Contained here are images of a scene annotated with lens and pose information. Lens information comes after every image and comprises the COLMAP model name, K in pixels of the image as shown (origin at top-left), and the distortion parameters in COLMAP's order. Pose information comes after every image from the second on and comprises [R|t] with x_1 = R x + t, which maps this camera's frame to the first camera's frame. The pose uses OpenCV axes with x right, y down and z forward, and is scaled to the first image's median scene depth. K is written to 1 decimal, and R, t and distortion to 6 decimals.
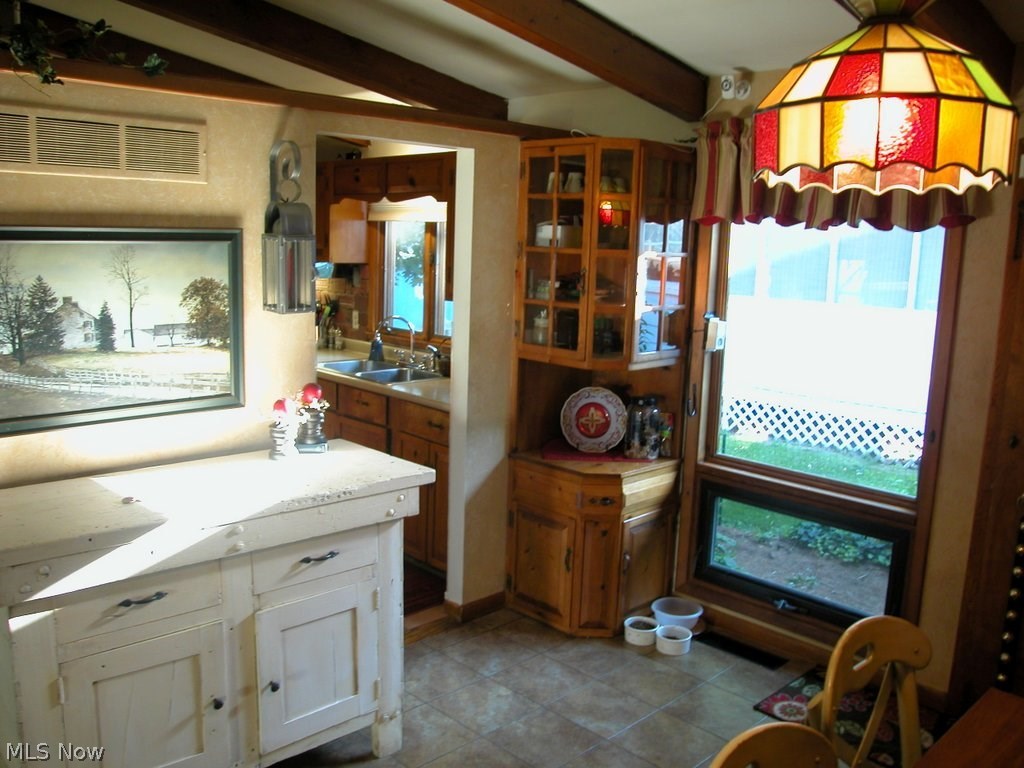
lens RADIAL K [[883.0, 0, 515.2], [0, 883.0, 388.5], [0, 0, 1]] dist [-0.105053, 0.059078]
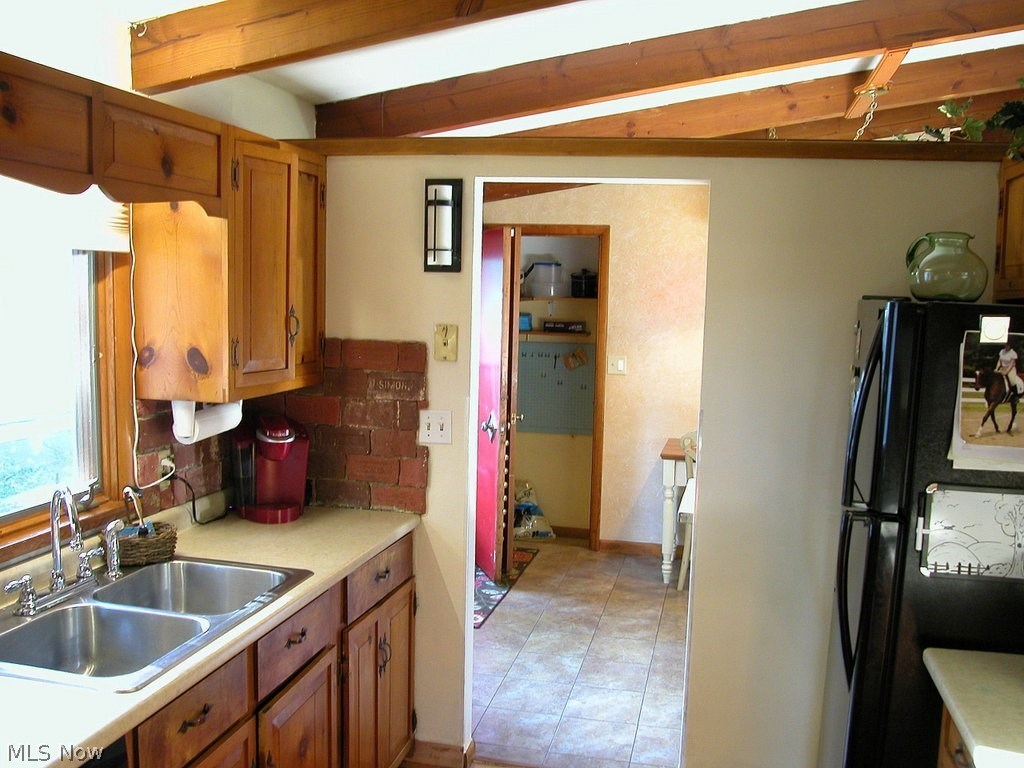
lens RADIAL K [[883.0, 0, 512.5], [0, 883.0, 385.9], [0, 0, 1]] dist [-0.105053, 0.059078]
pose [[-0.518693, -0.139236, 0.843547, -0.854434], [0.100632, 0.969849, 0.221961, -0.299728], [-0.849017, 0.200017, -0.489042, 1.532614]]
